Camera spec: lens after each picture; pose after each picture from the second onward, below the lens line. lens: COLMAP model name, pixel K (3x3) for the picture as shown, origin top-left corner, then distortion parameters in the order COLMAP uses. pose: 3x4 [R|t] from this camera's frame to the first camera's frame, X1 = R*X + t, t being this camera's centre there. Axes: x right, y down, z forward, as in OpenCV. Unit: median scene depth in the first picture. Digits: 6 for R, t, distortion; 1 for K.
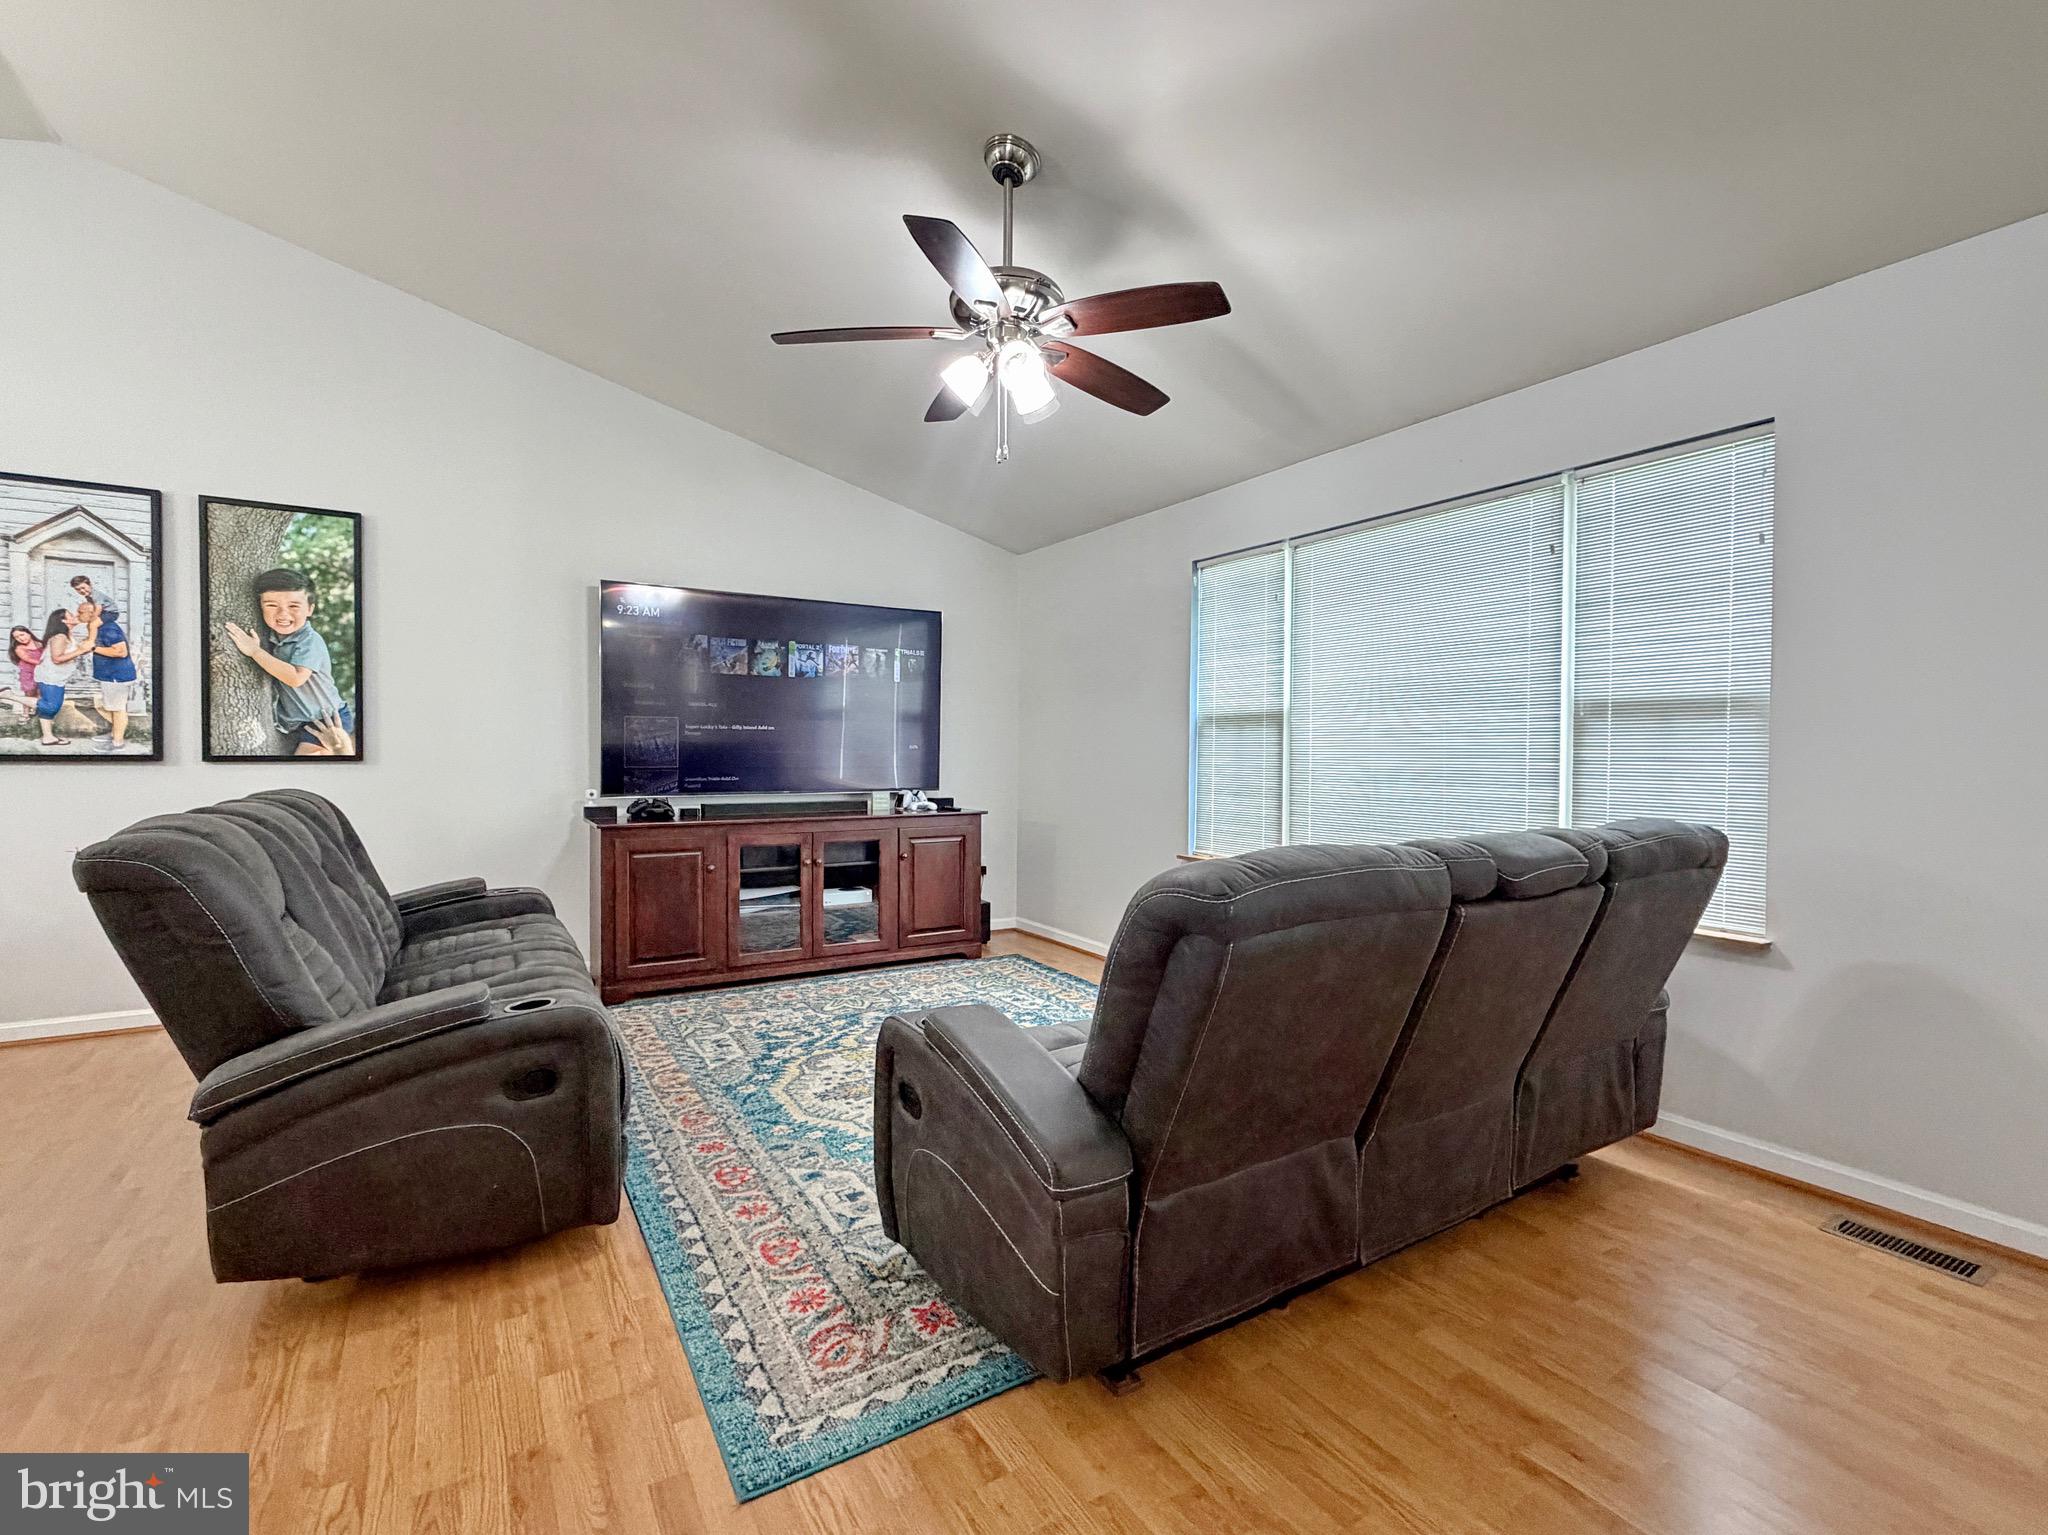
lens RADIAL K [[939.7, 0, 993.3], [0, 939.7, 772.6], [0, 0, 1]] dist [-0.010237, 0.001351]
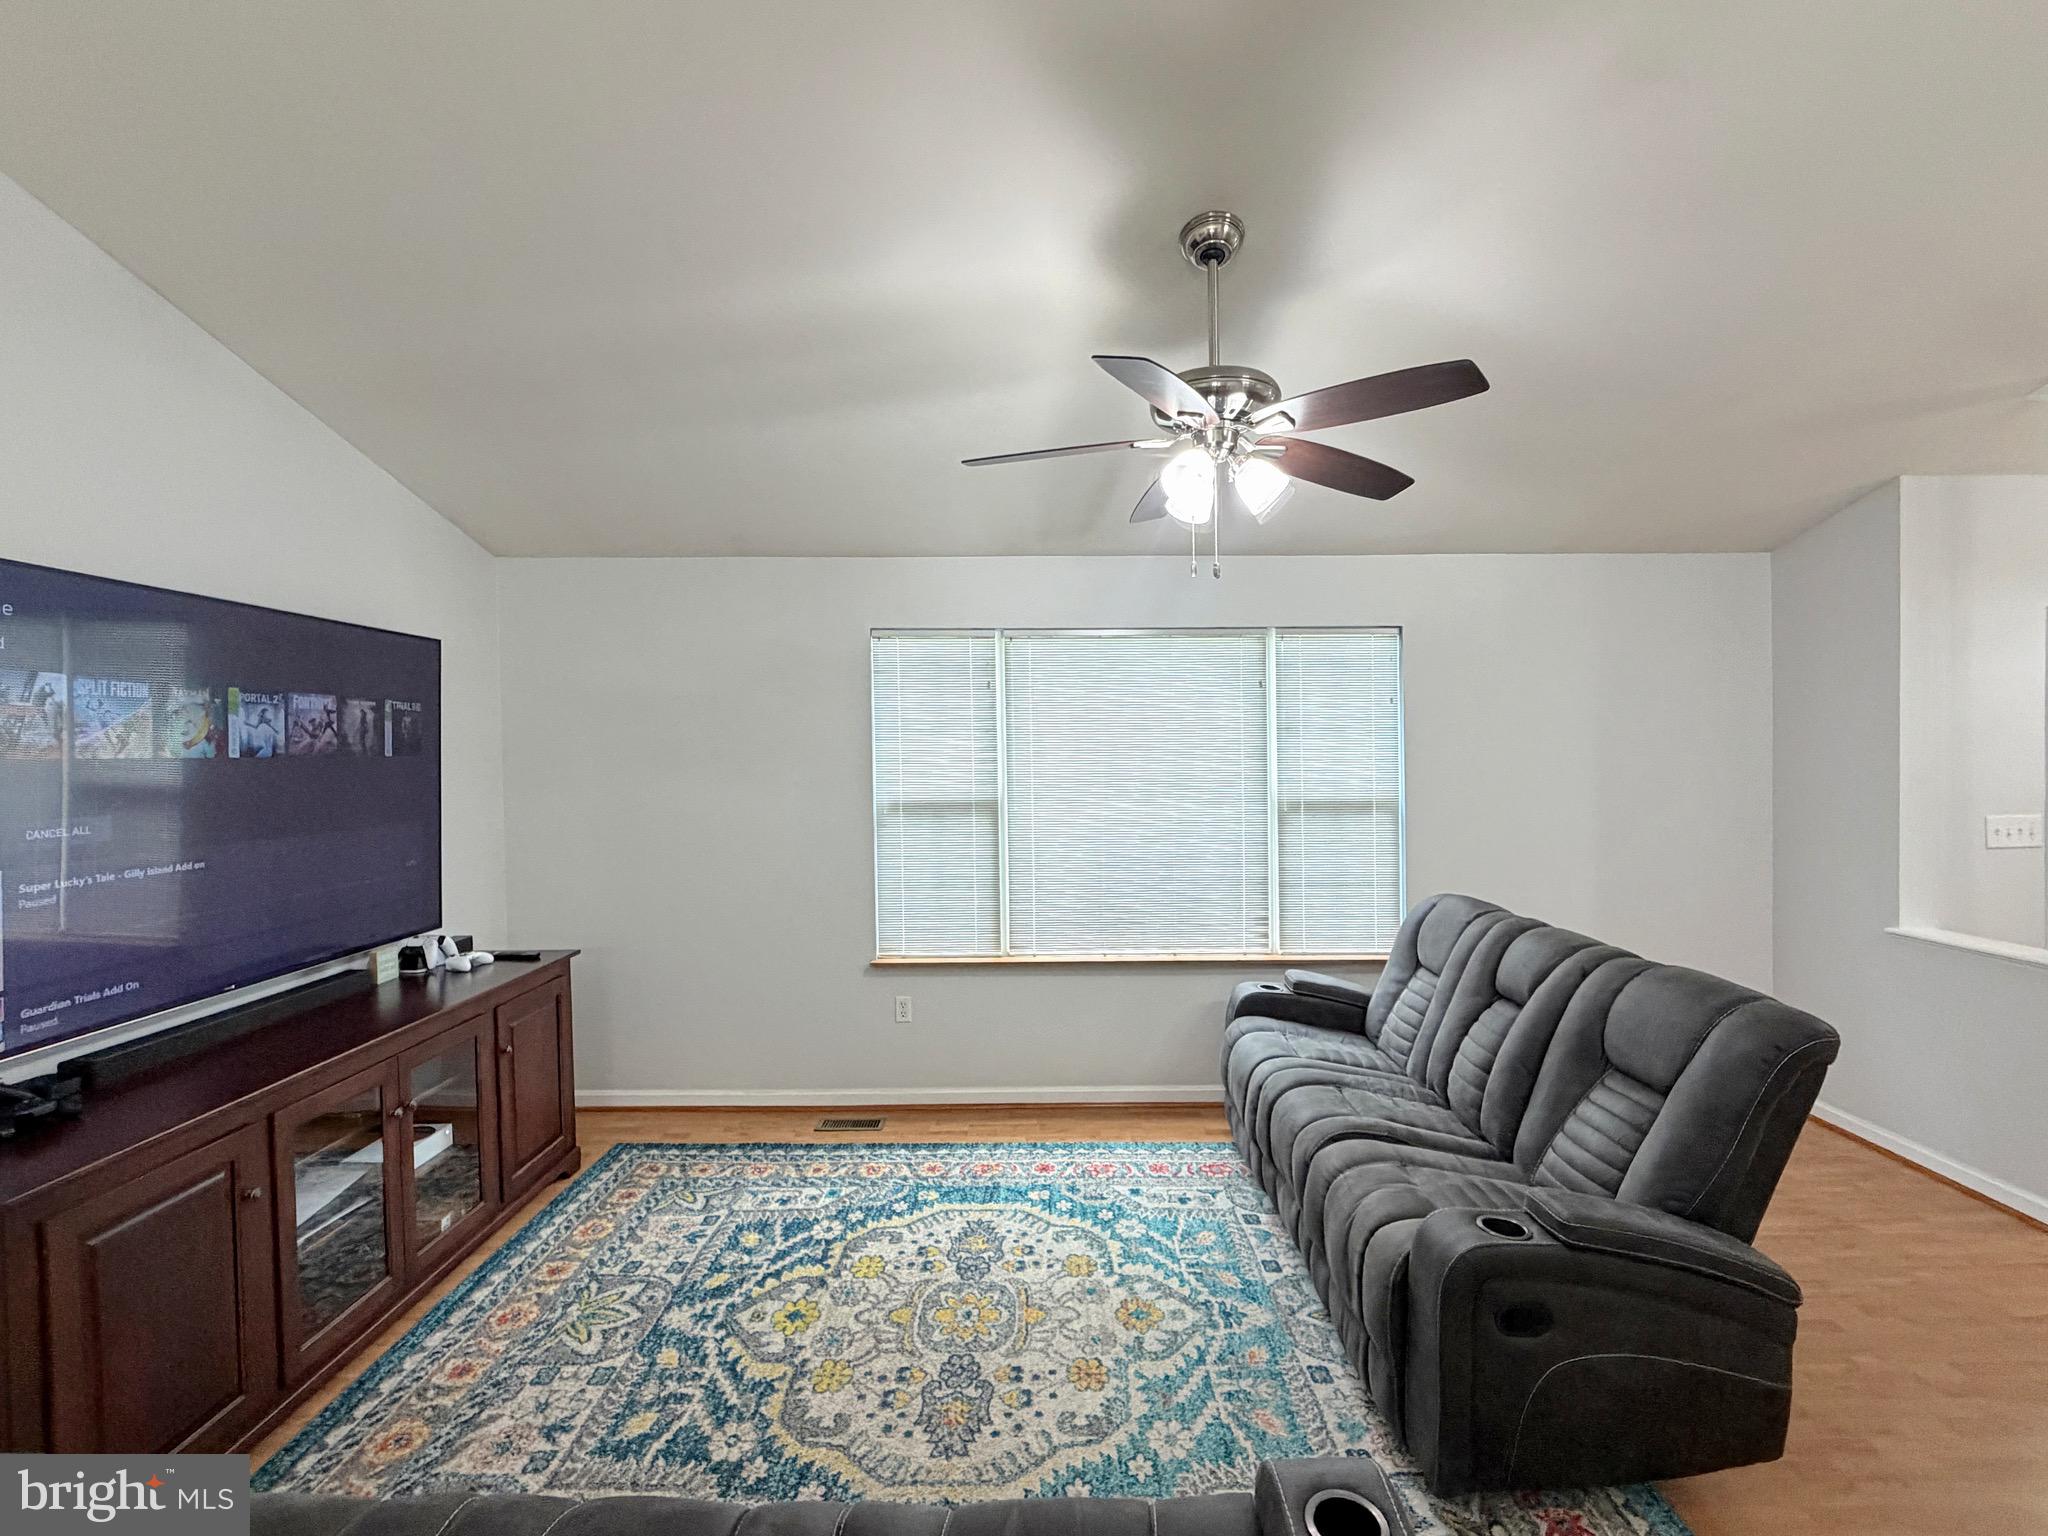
lens RADIAL K [[939.7, 0, 1086.3], [0, 939.7, 778.7], [0, 0, 1]] dist [-0.010237, 0.001351]
pose [[0.485776, -0.030560, 0.873549, -0.530778], [0.030304, 0.999377, 0.018110, -0.106642], [-0.873558, 0.017674, 0.486399, 0.444161]]
